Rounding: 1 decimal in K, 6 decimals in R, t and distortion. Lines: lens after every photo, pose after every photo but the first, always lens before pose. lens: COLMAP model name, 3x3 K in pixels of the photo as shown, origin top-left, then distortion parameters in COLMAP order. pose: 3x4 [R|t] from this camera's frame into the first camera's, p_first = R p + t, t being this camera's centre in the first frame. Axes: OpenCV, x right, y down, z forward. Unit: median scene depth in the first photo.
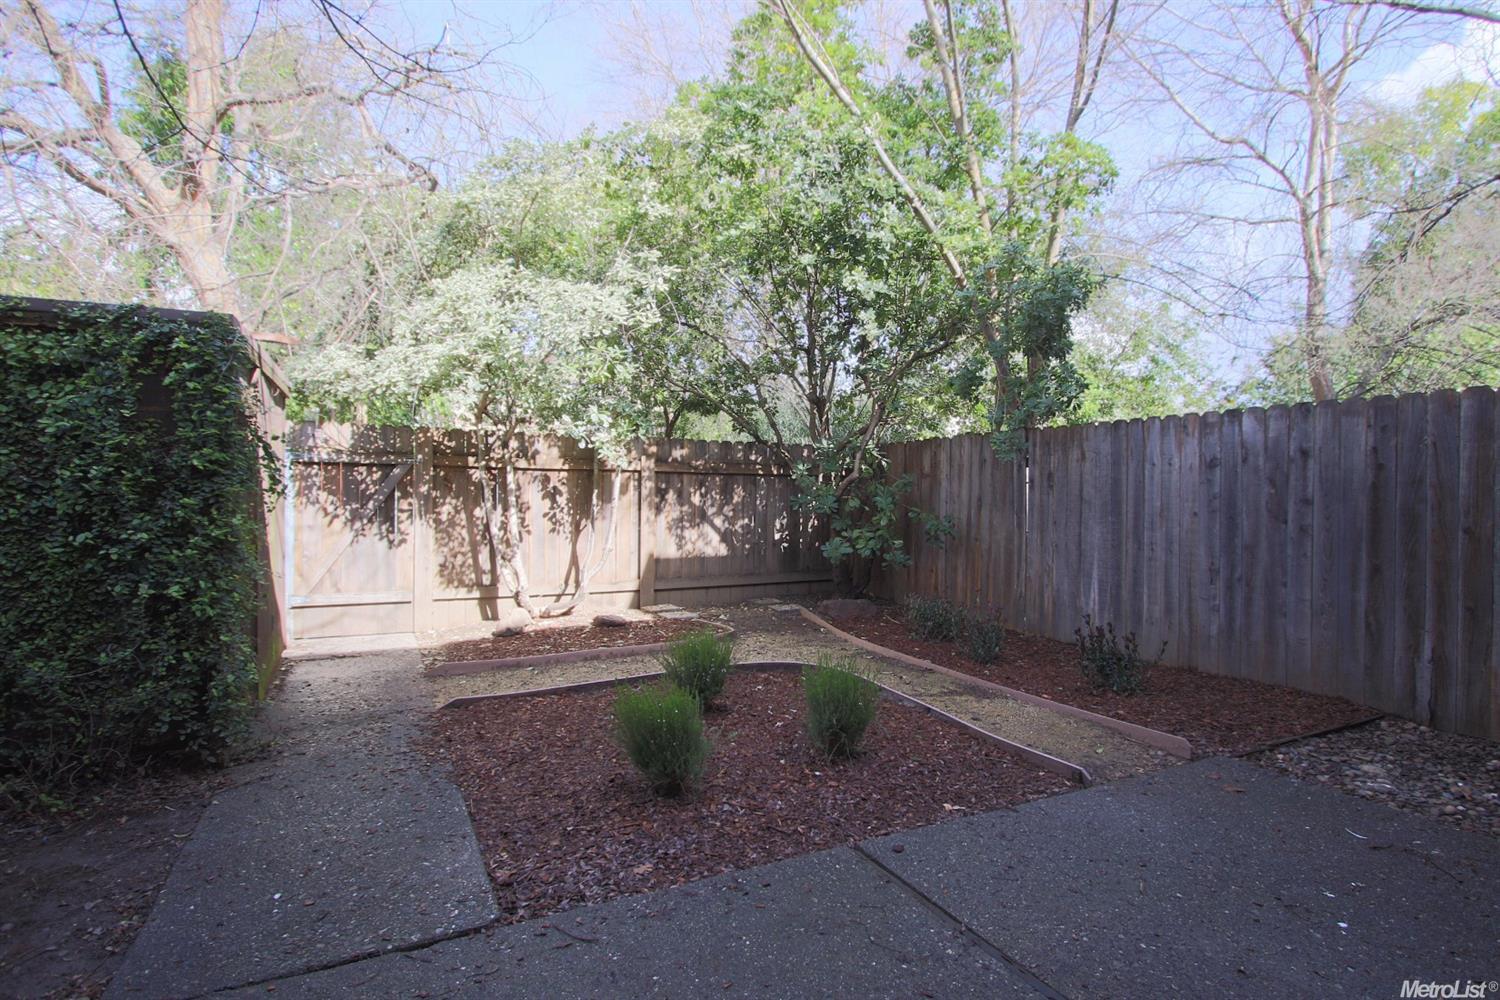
lens RADIAL K [[751.6, 0, 750.0], [0, 751.6, 500.0], [0, 0, 1]] dist [0.001773, 0.000205]
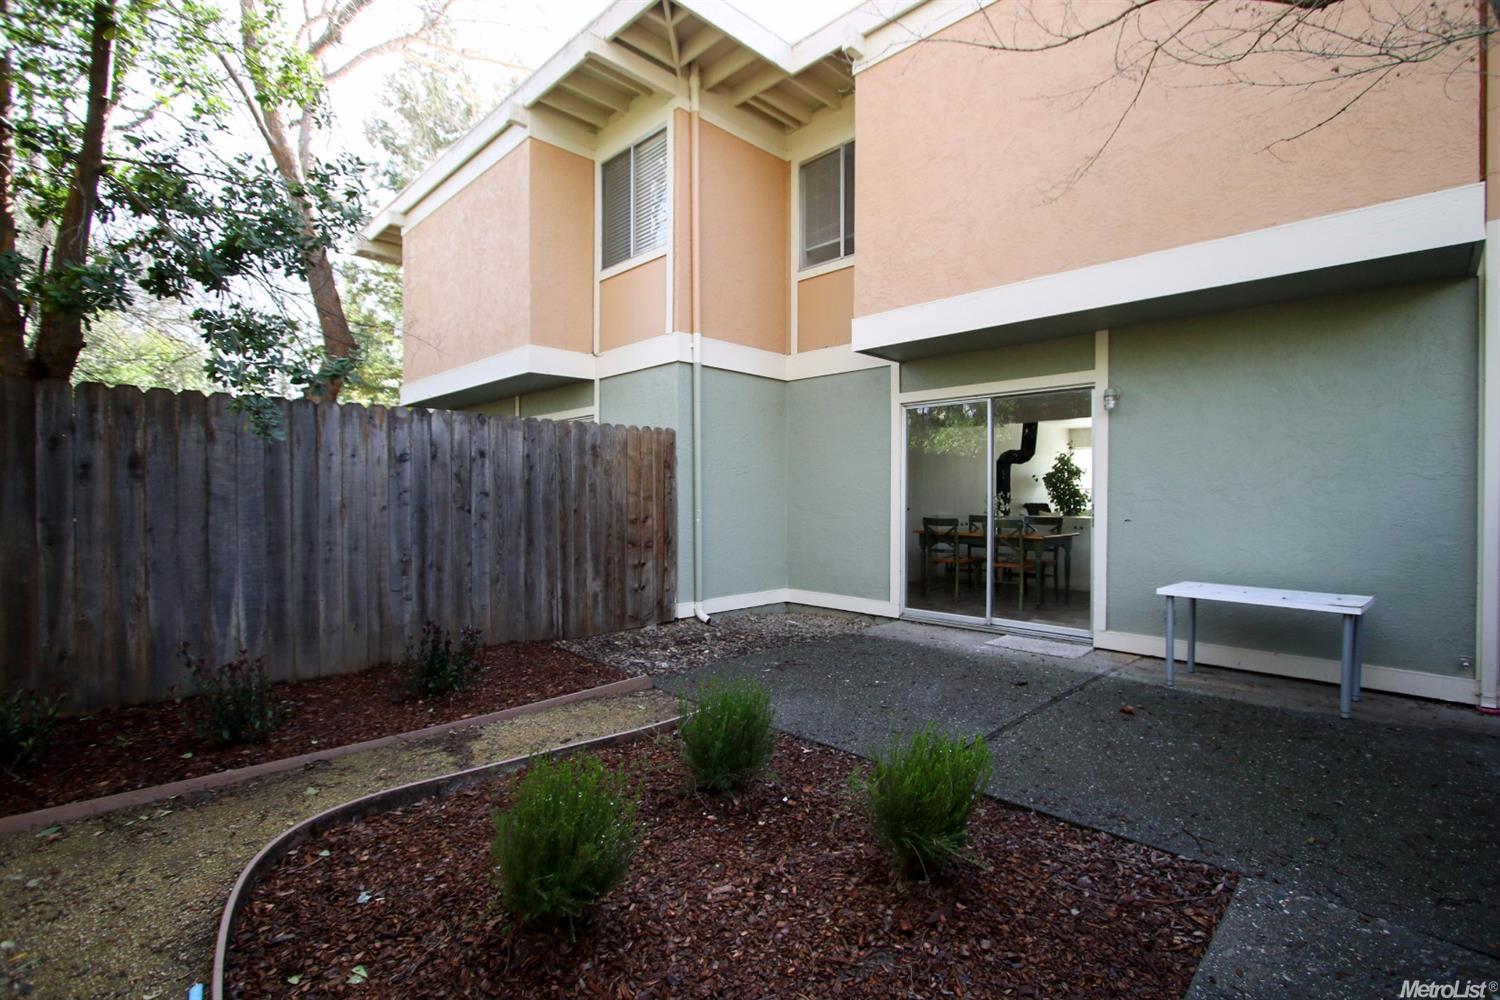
lens RADIAL K [[751.6, 0, 750.0], [0, 751.6, 500.0], [0, 0, 1]] dist [0.001773, 0.000205]
pose [[-0.323826, -0.025181, 0.945781, -0.530228], [0.001242, 0.999634, 0.027040, -0.019019], [-0.946116, 0.009931, -0.323676, 0.921551]]
